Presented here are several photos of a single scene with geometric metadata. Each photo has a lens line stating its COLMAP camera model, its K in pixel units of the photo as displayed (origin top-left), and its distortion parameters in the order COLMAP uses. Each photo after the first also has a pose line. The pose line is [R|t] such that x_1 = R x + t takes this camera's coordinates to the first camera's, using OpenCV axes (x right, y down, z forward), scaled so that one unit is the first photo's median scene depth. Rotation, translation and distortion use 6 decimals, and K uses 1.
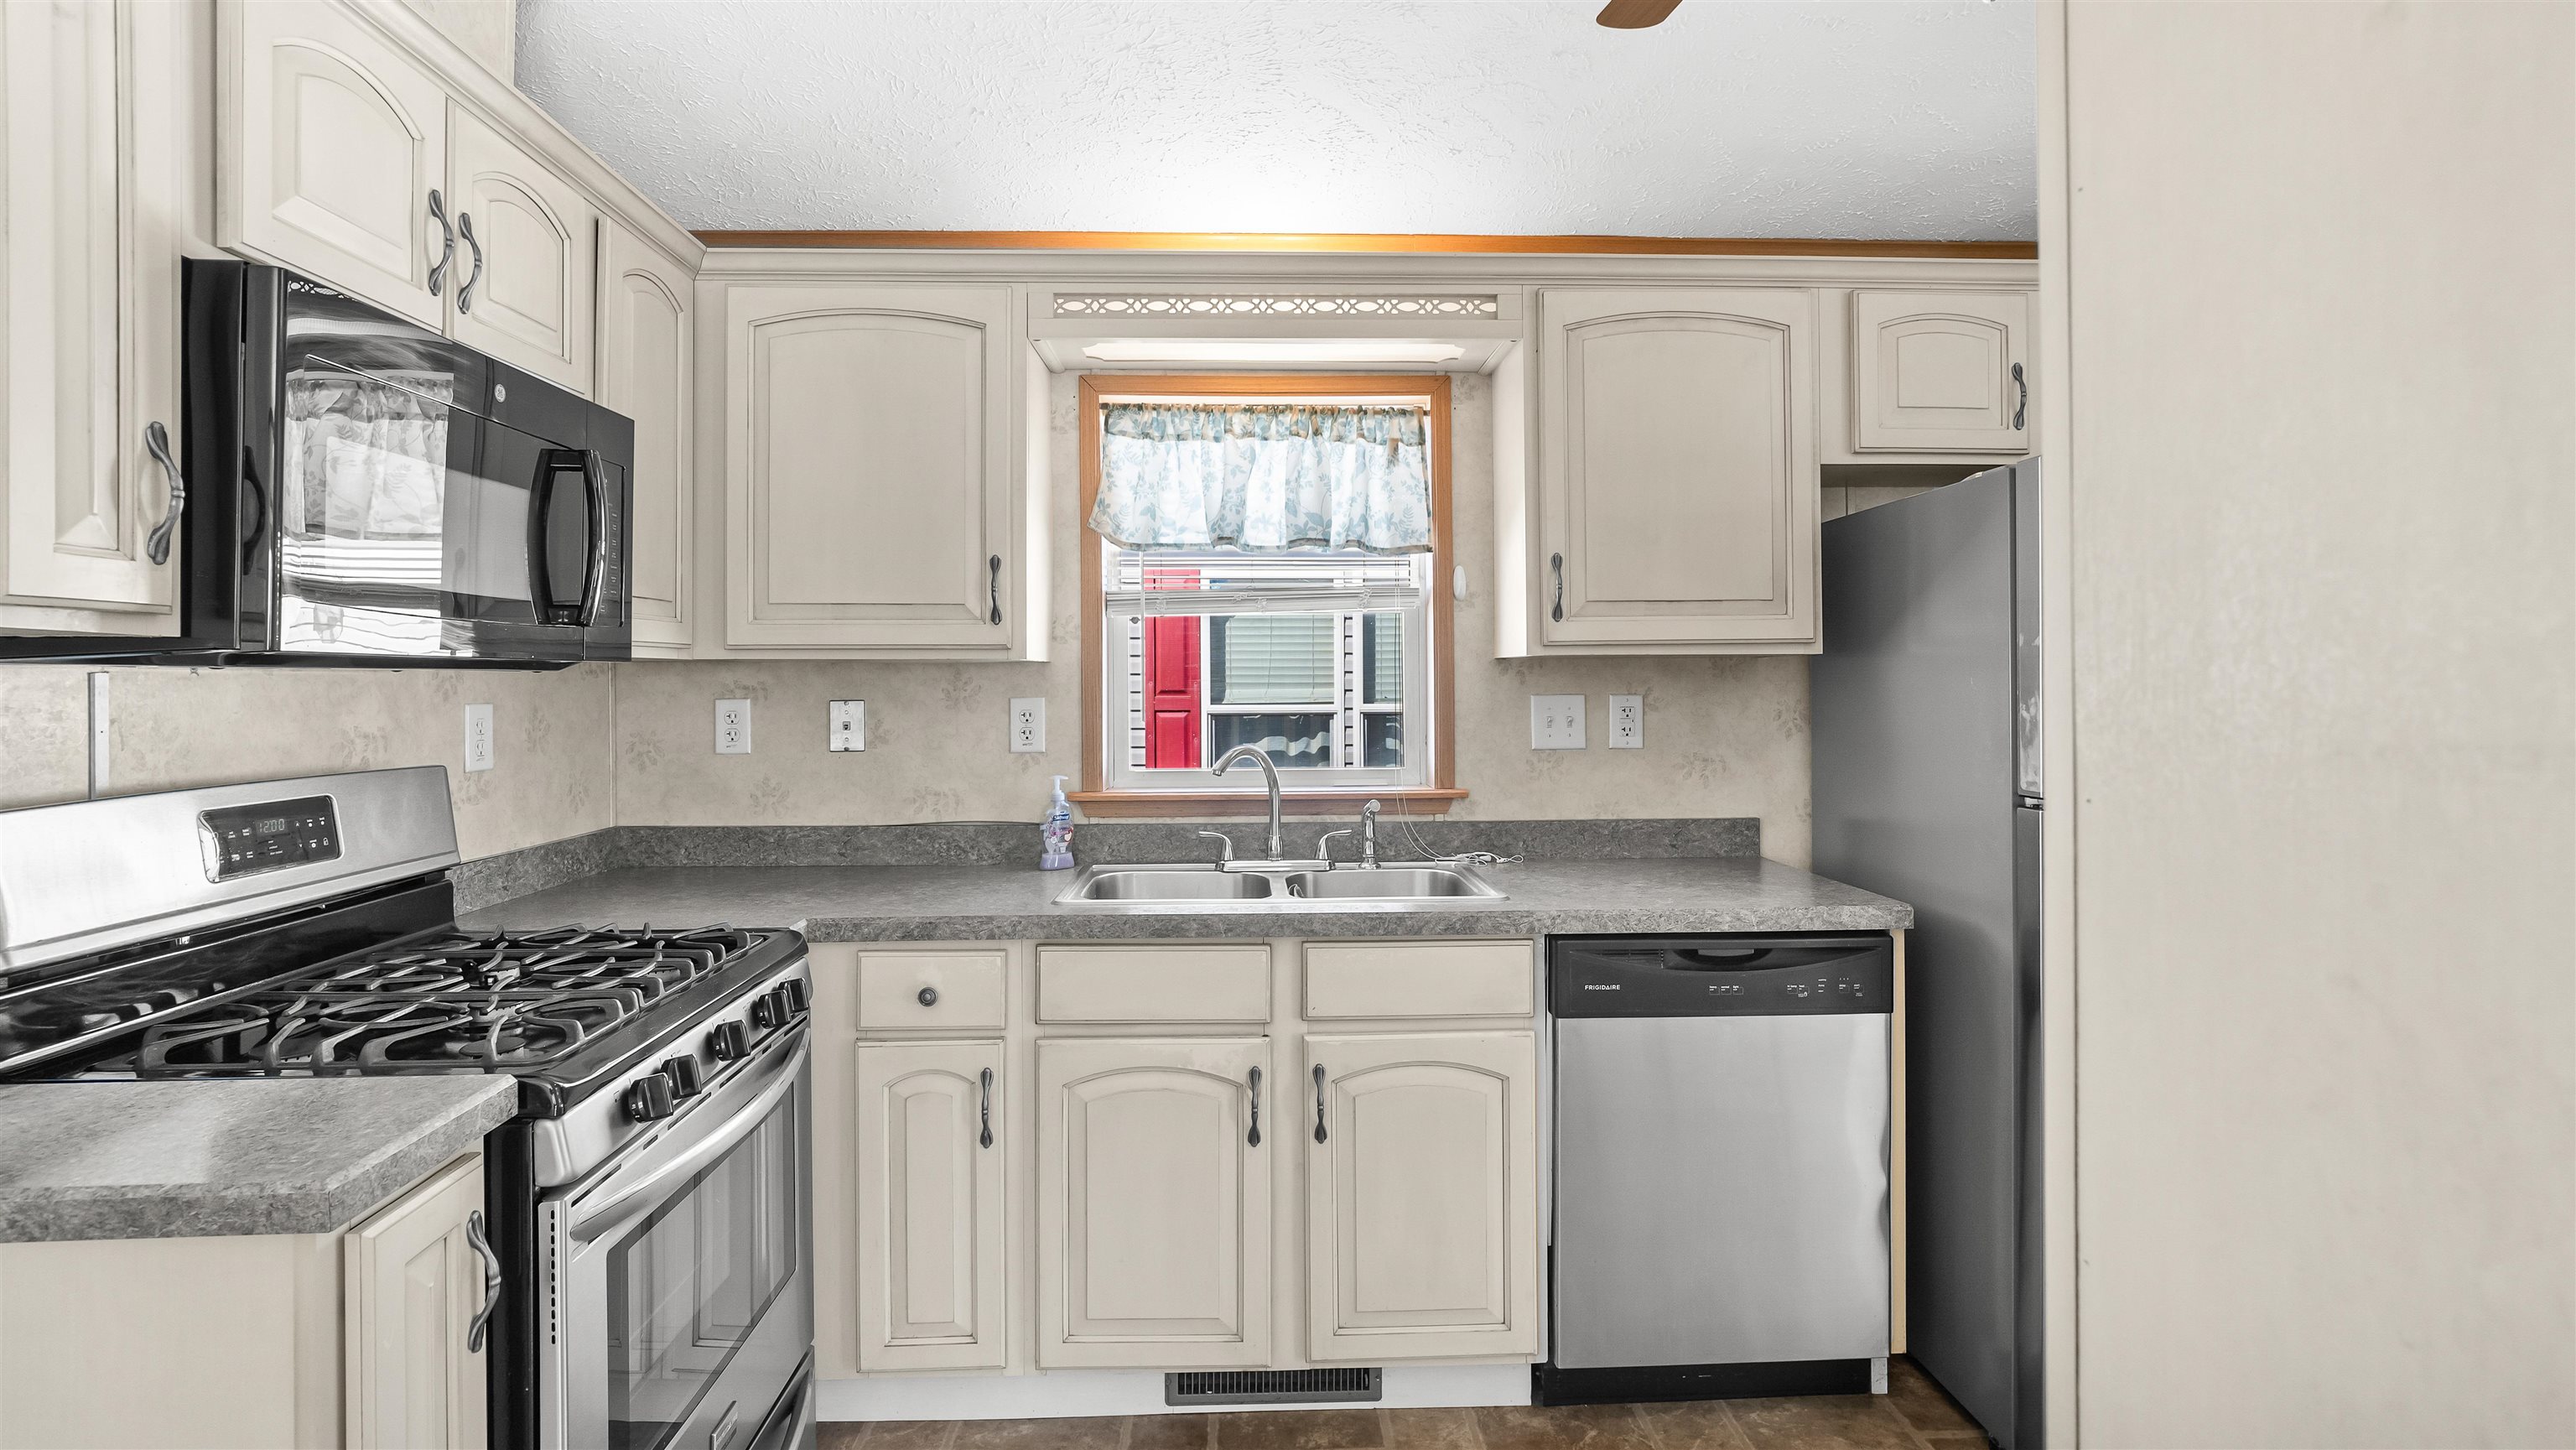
lens RADIAL K [[1223.6, 0, 1286.8], [0, 1223.6, 670.4], [0, 0, 1]] dist [-0.021717, 0.008587]
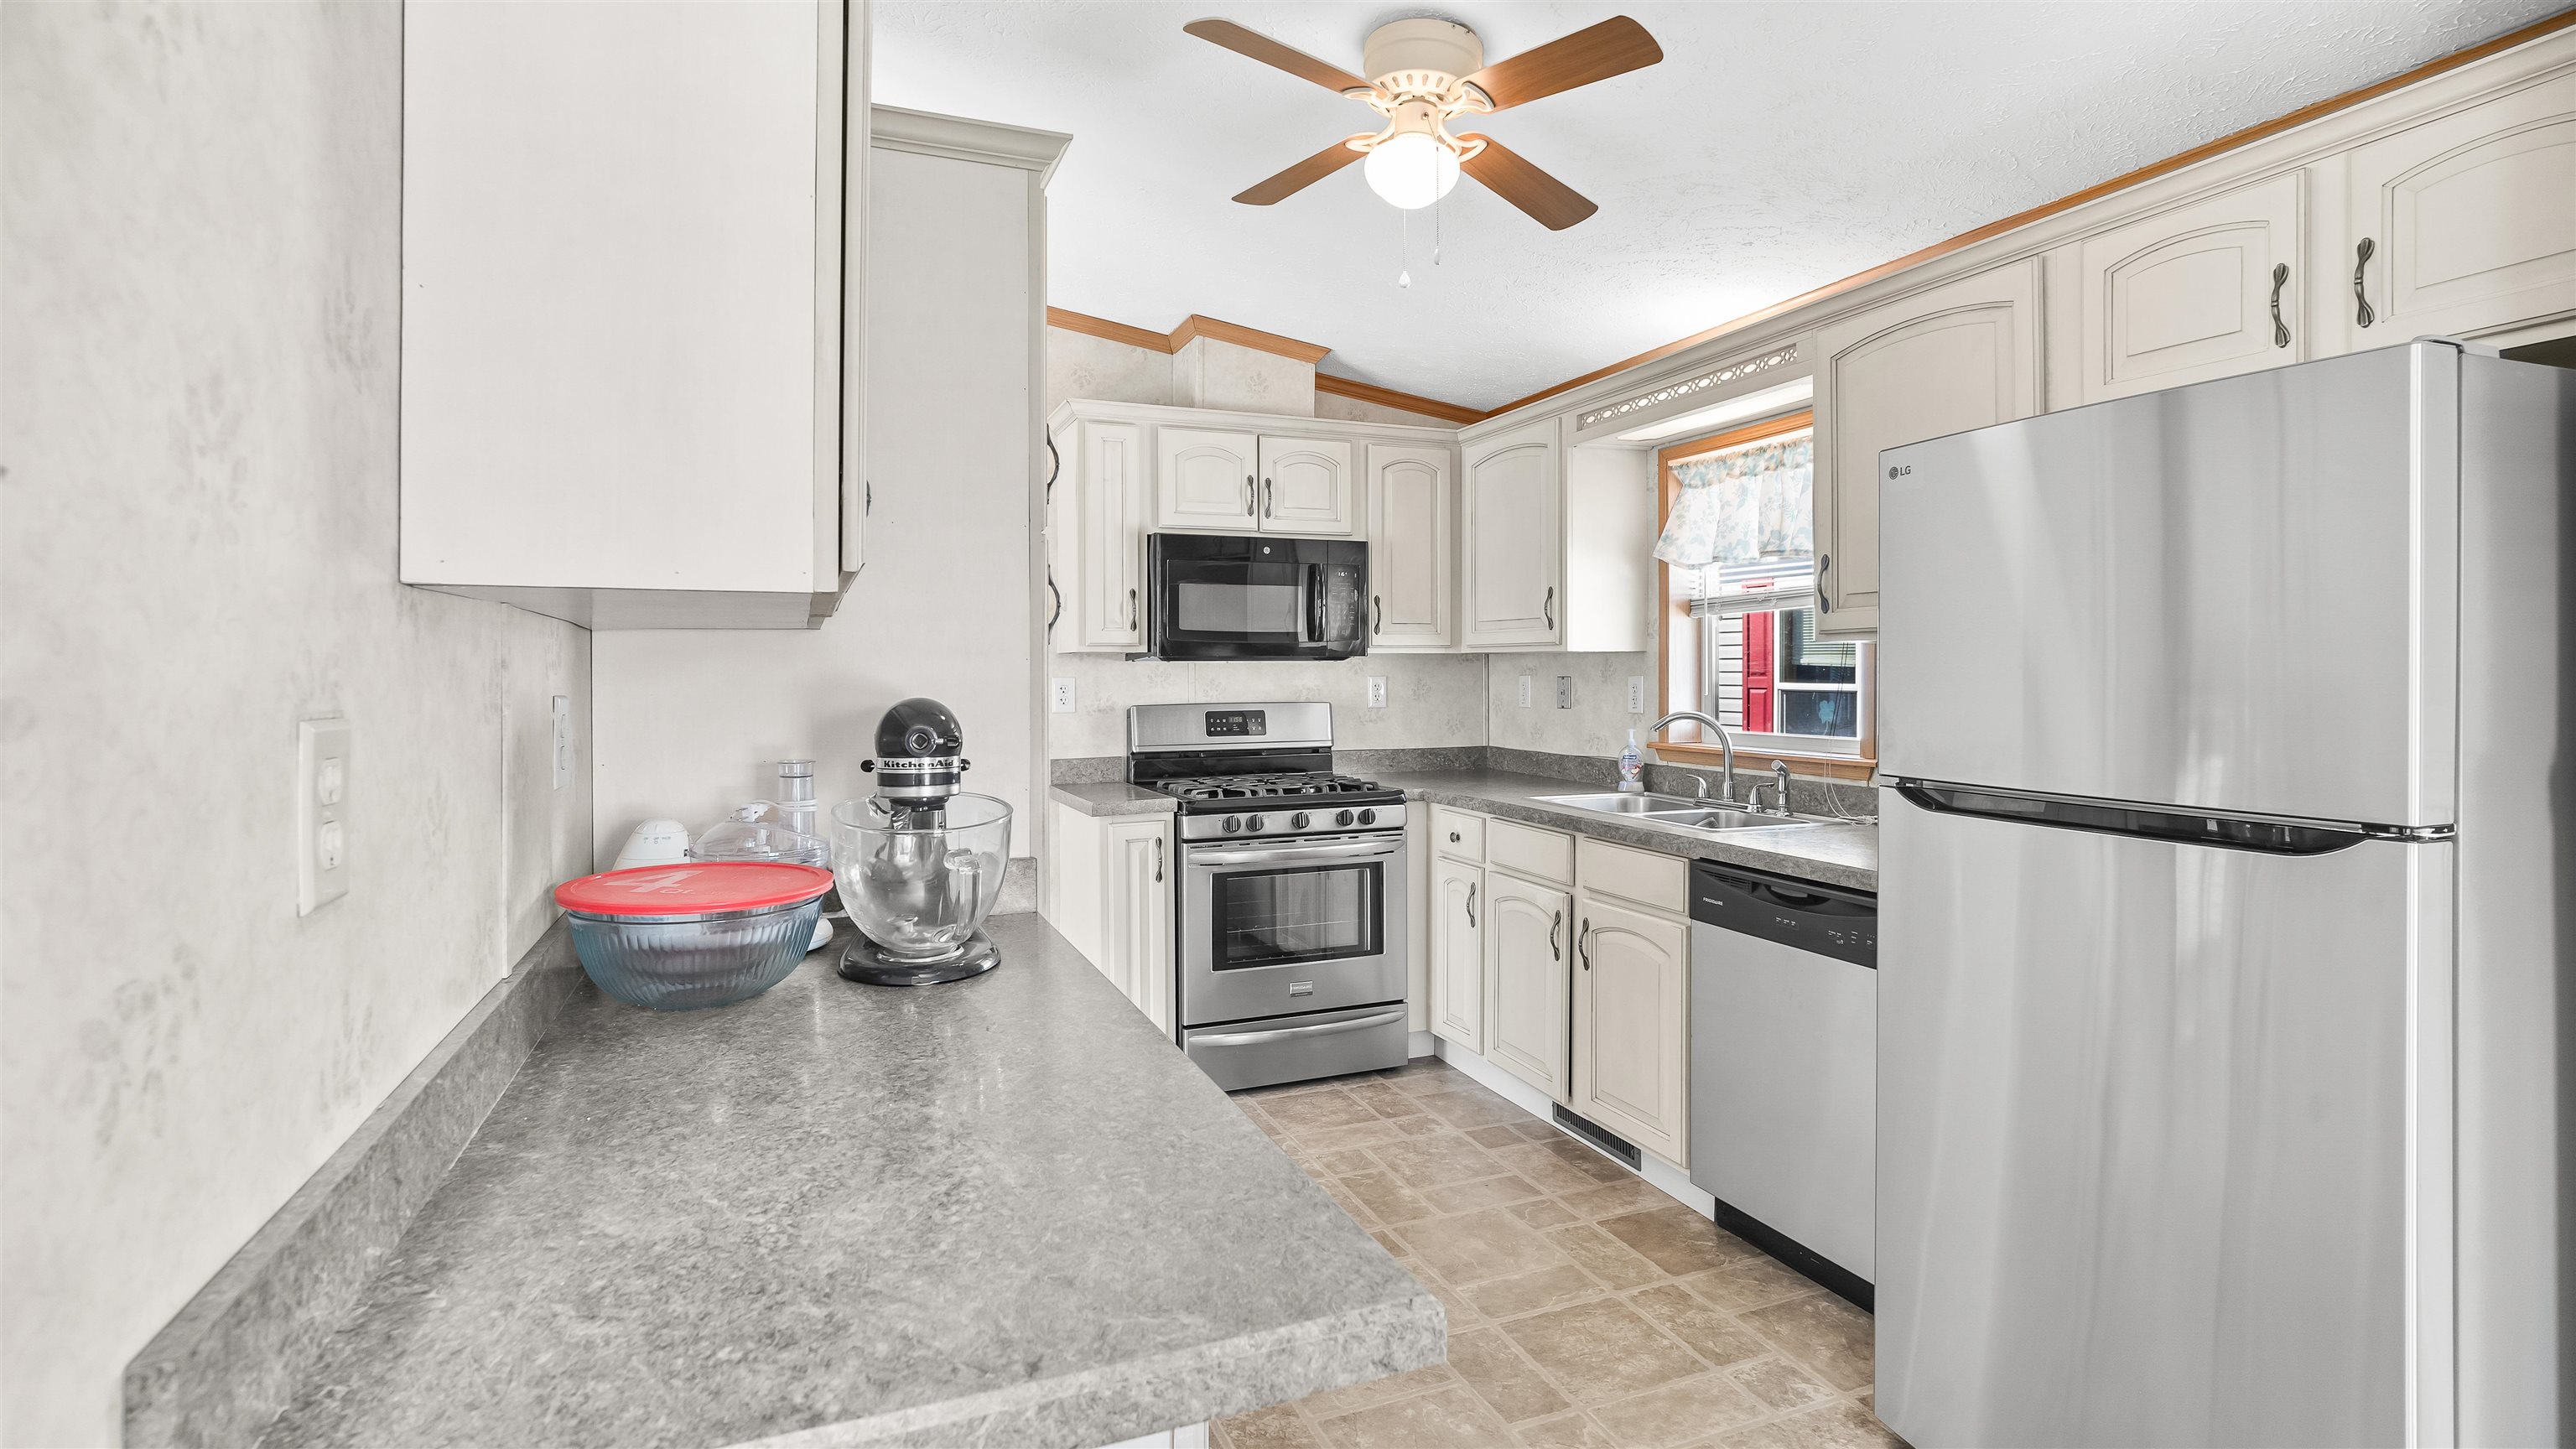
lens RADIAL K [[1208.5, 0, 1289.2], [0, 1208.5, 647.6], [0, 0, 1]] dist [-0.000491, -0.036049]
pose [[0.347019, -0.014362, -0.937748, 1.122785], [0.009790, 0.999884, -0.011691, 0.001562], [0.937807, -0.005124, 0.347119, 0.117499]]
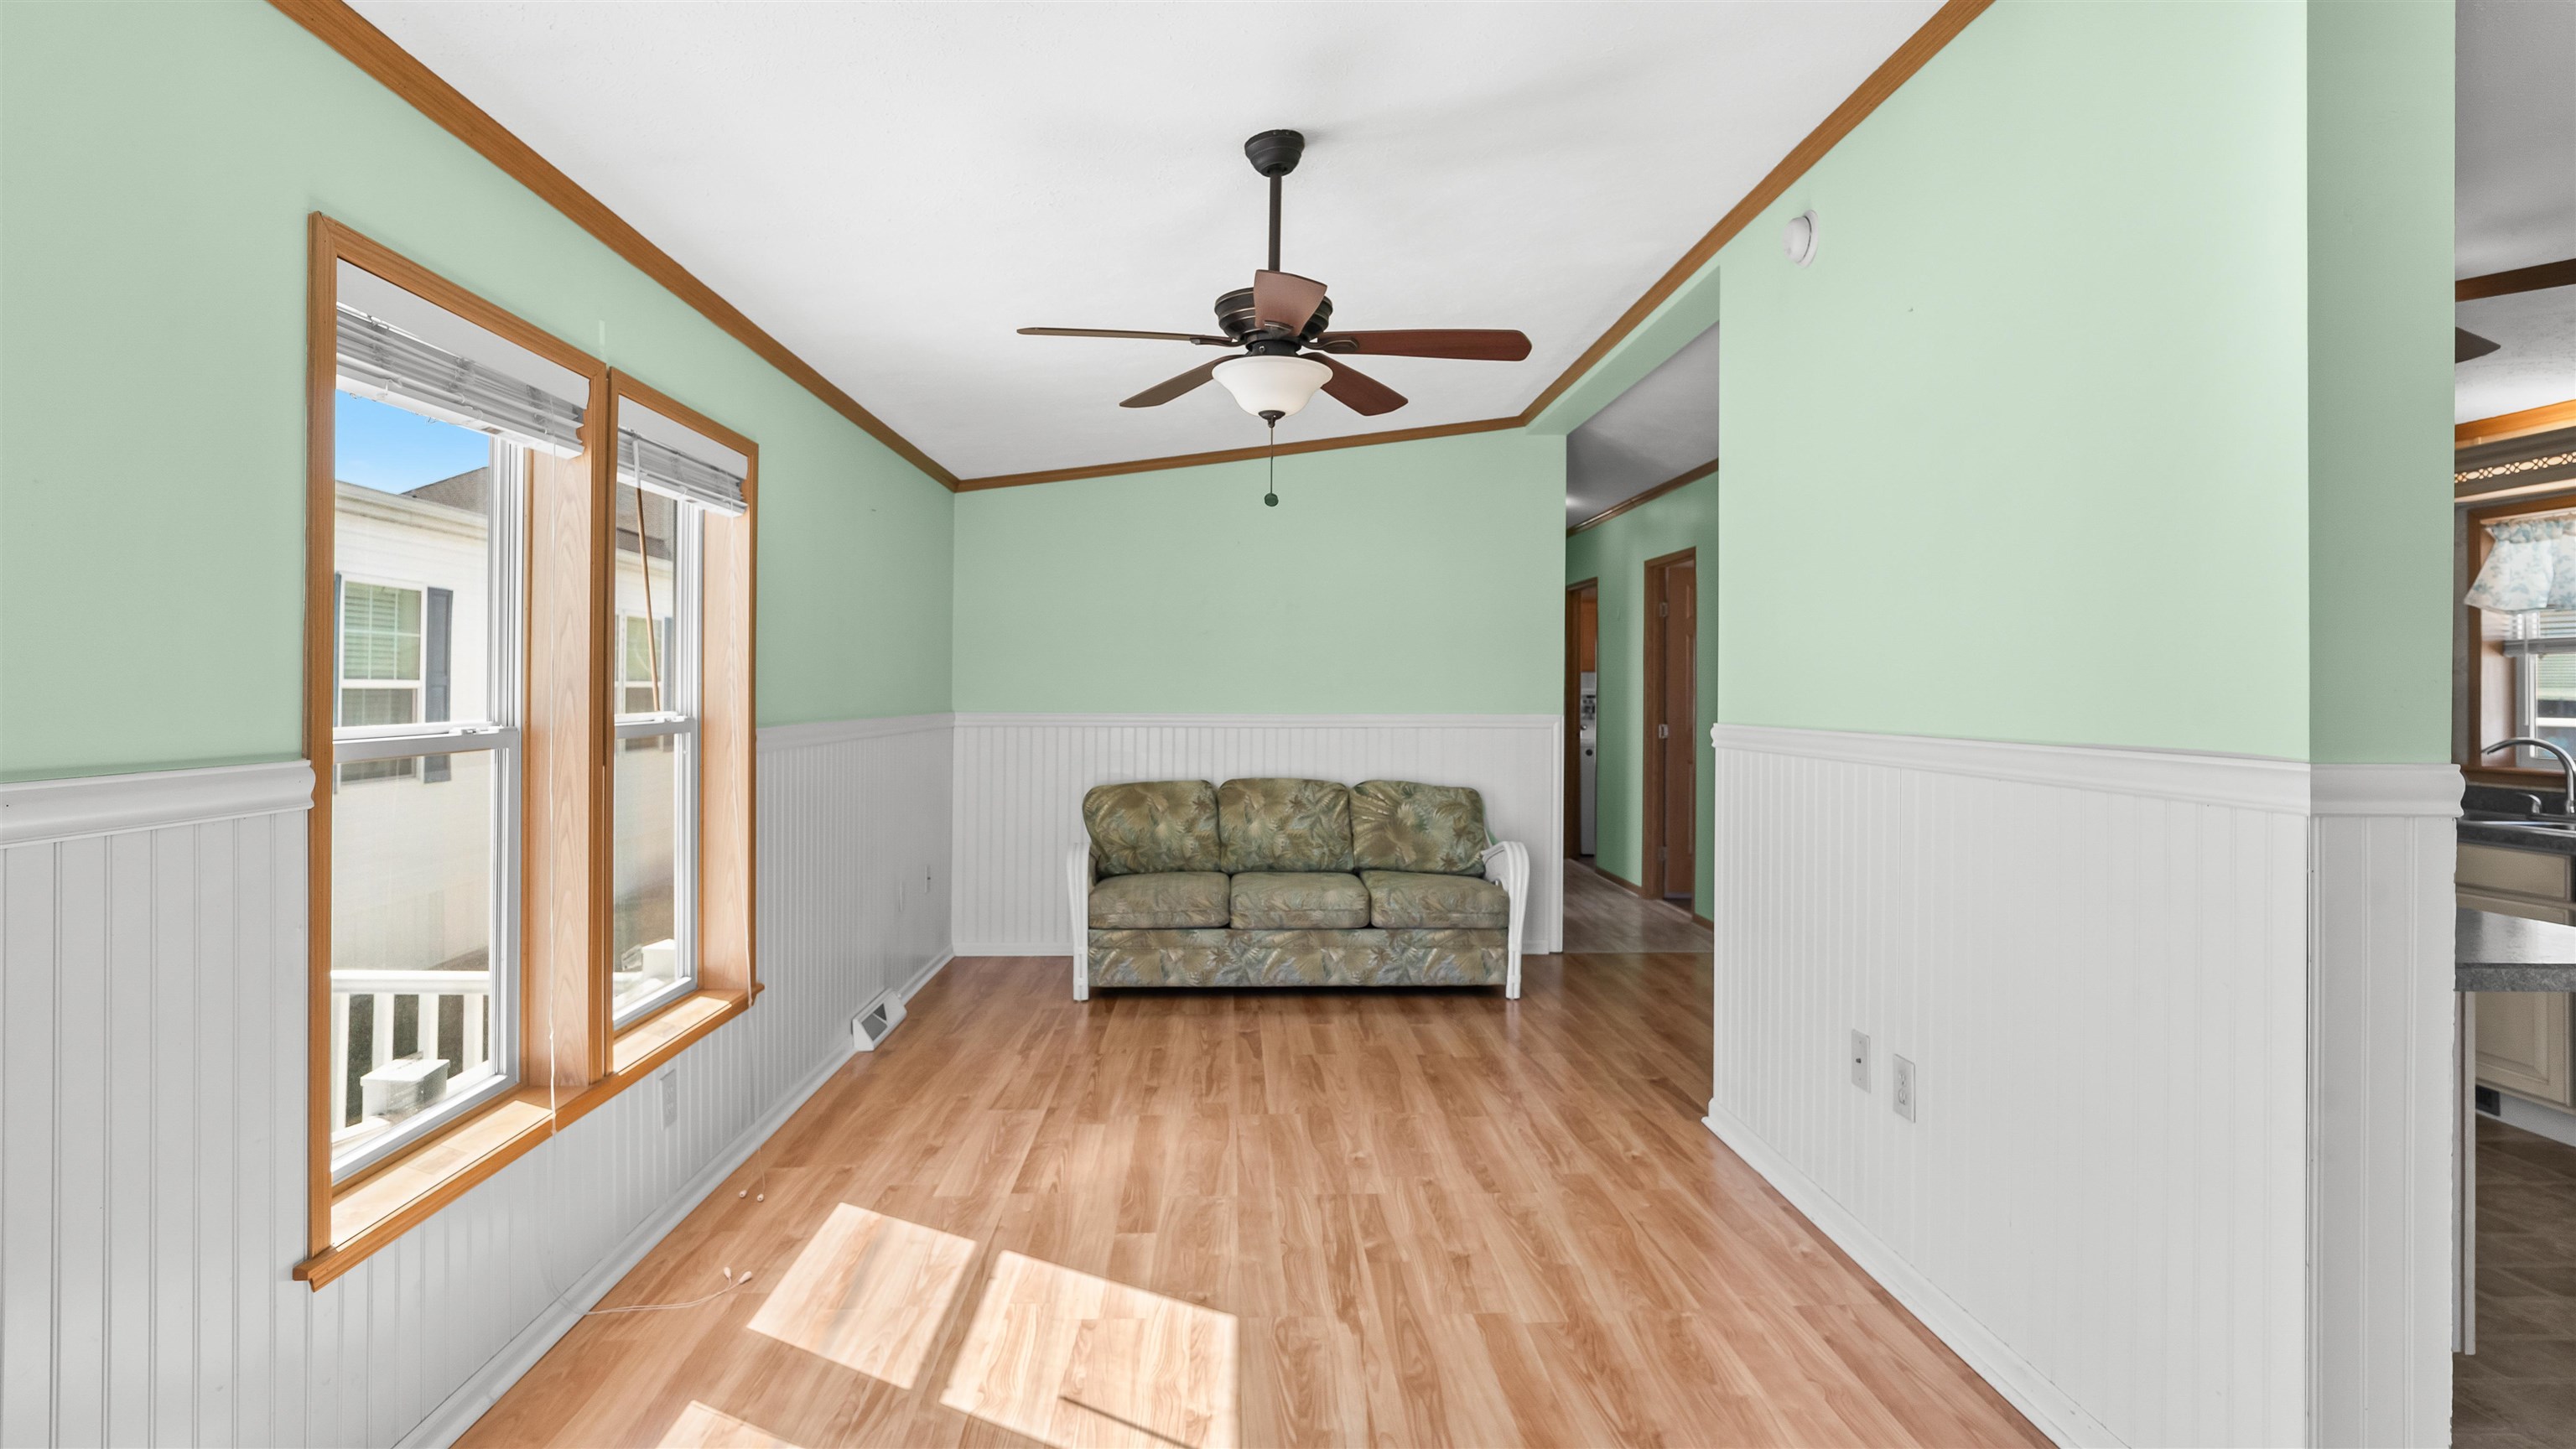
lens RADIAL K [[1223.5, 0, 1286.8], [0, 1223.5, 669.9], [0, 0, 1]] dist [-0.021717, 0.008587]
pose [[0.007818, -0.025063, -0.999655, 1.594965], [-0.002106, 0.999683, -0.025080, 0.017089], [0.999967, 0.002301, 0.007763, -0.658343]]
